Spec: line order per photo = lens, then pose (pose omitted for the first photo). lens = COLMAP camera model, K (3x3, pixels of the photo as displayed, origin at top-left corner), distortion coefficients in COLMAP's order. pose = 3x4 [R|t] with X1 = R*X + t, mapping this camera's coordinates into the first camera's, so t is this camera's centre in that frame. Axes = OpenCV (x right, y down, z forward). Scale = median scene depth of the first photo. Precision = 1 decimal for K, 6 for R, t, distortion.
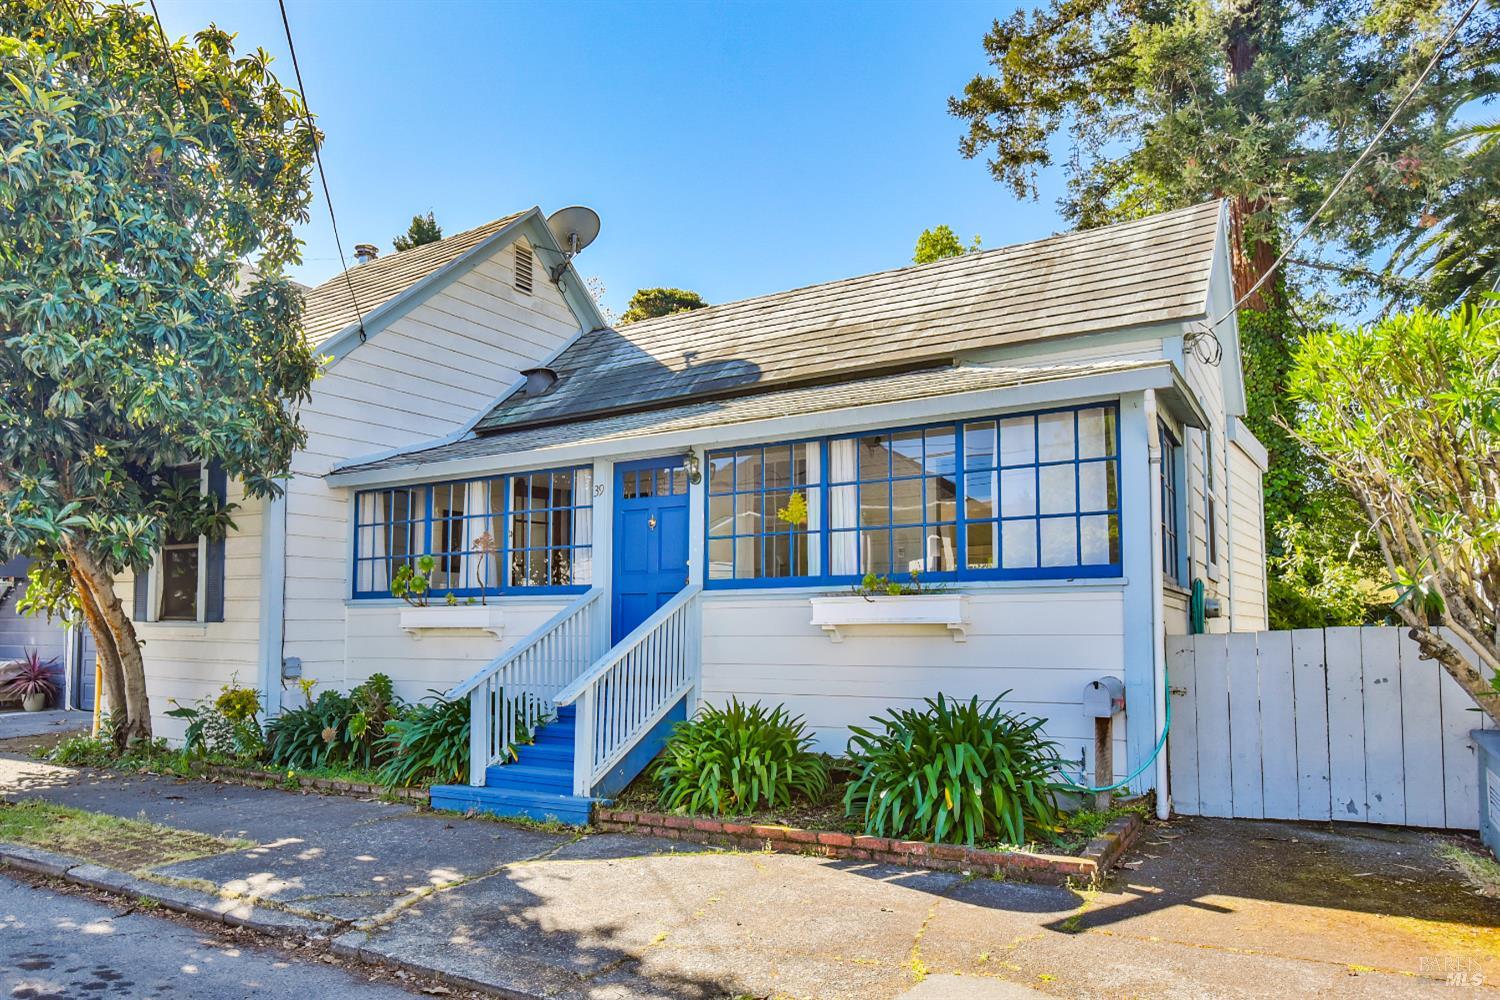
lens RADIAL K [[816.3, 0, 750.5], [0, 816.3, 420.6], [0, 0, 1]] dist [-0.010118, -0.000240]
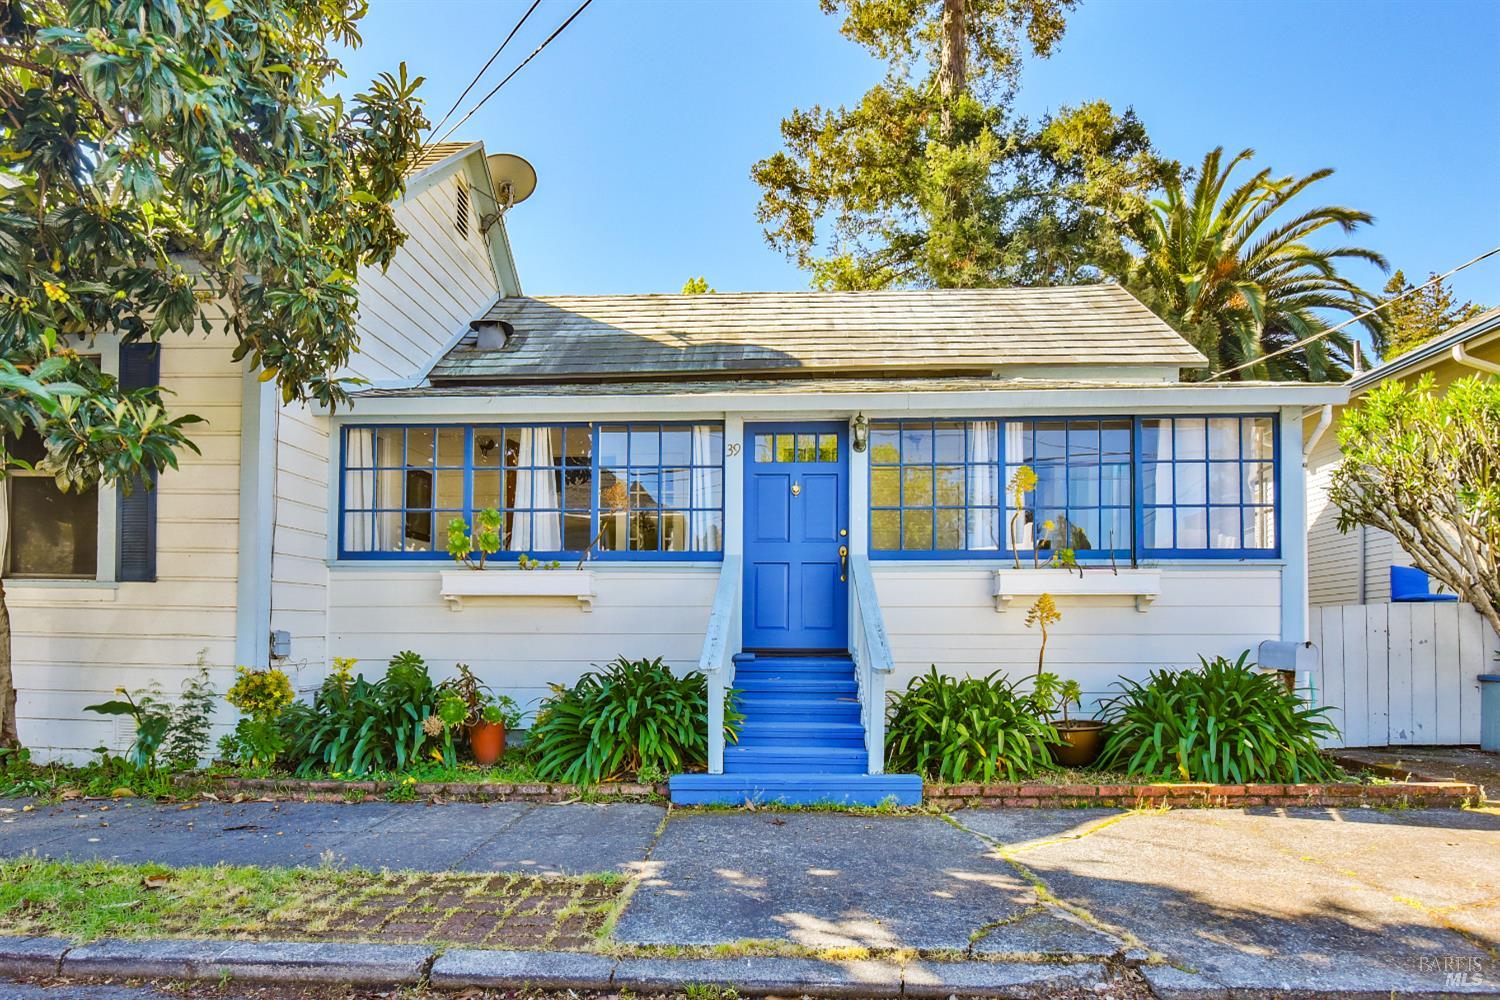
lens RADIAL K [[702.0, 0, 750.0], [0, 702.0, 500.0], [0, 0, 1]] dist [-0.015367, -0.000349]
pose [[0.909275, 0.082789, 0.407880, -0.518129], [-0.110524, 0.992860, 0.044863, 0.111825], [-0.401253, -0.085873, 0.911933, 0.296088]]
